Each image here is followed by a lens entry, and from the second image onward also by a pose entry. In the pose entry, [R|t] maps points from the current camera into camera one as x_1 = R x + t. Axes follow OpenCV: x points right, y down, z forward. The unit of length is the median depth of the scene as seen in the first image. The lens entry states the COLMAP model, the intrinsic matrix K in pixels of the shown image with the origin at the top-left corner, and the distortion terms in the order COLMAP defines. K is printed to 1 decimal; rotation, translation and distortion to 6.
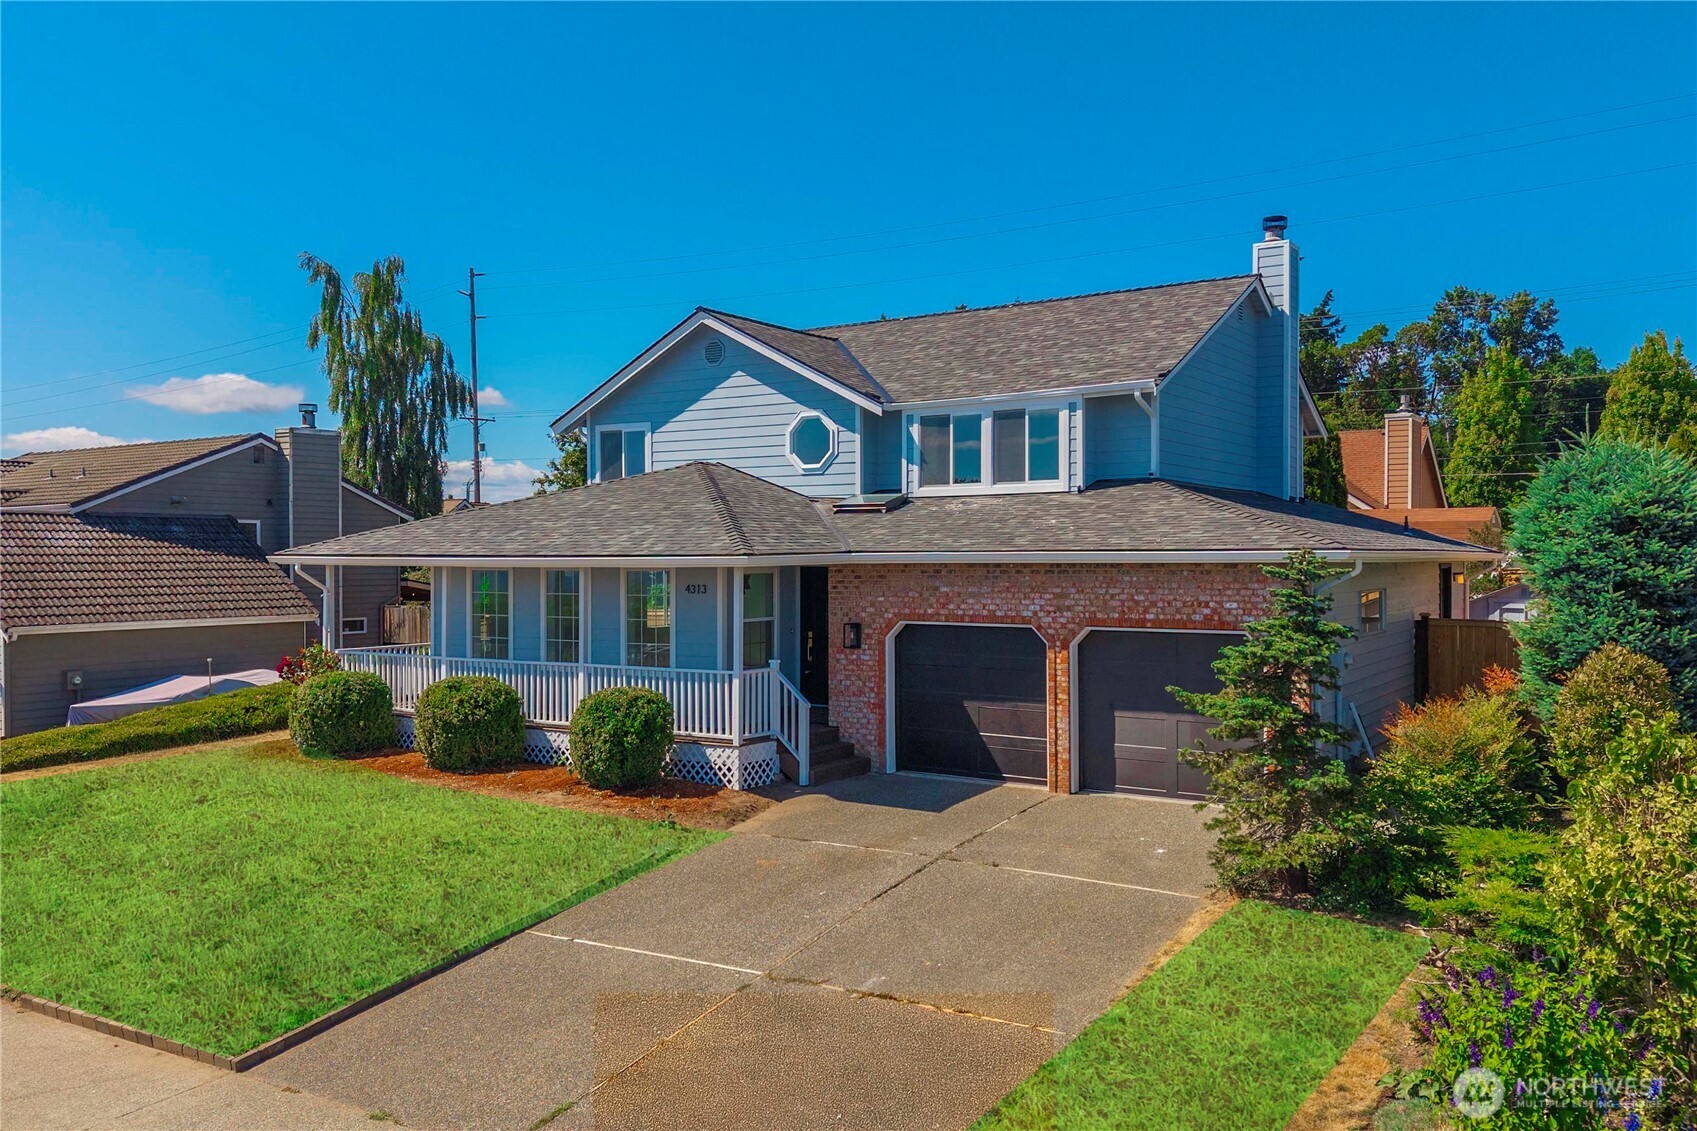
lens RADIAL K [[1174.6, 0, 846.4], [0, 1174.6, 575.2], [0, 0, 1]] dist [0.028847, -0.019931]
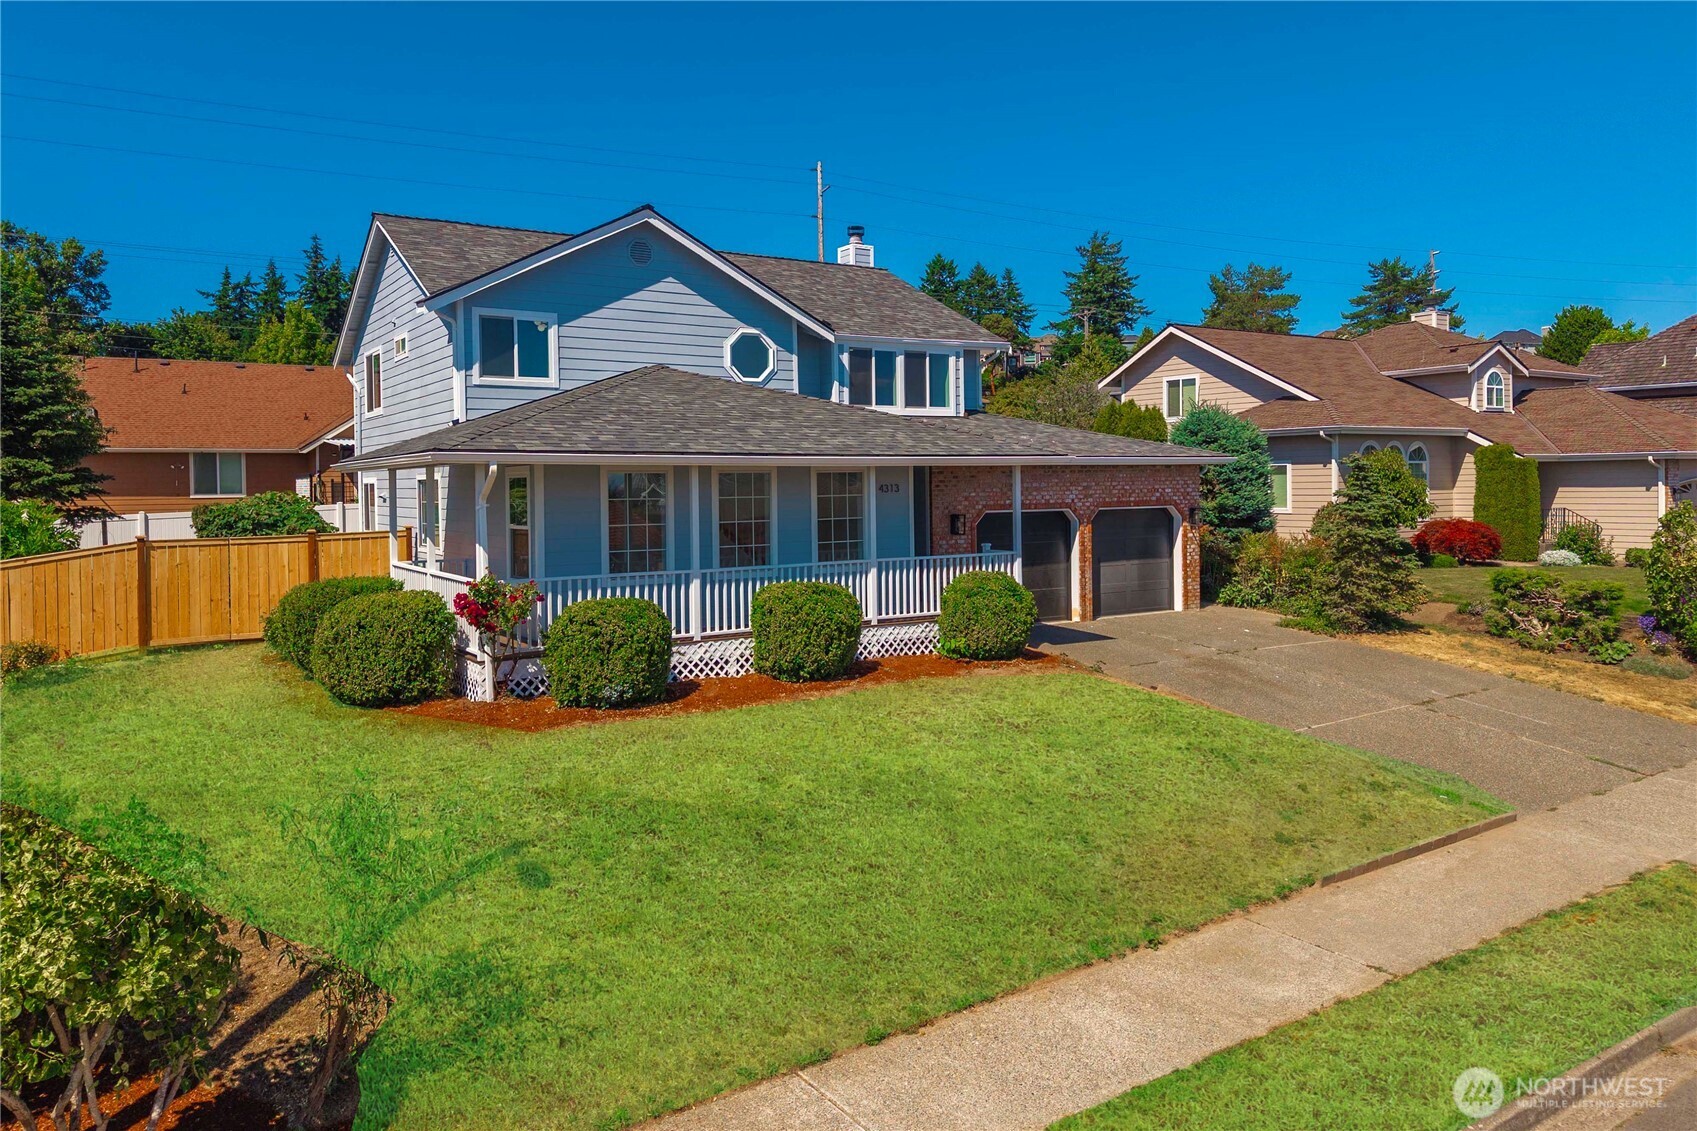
lens RADIAL K [[1174.6, 0, 841.9], [0, 1174.6, 547.4], [0, 0, 1]] dist [0.028847, -0.019931]
pose [[0.467450, -0.048749, 0.882675, -1.044839], [0.022856, 0.998811, 0.043058, 0.017587], [-0.883724, 0.000047, 0.468008, 0.463230]]
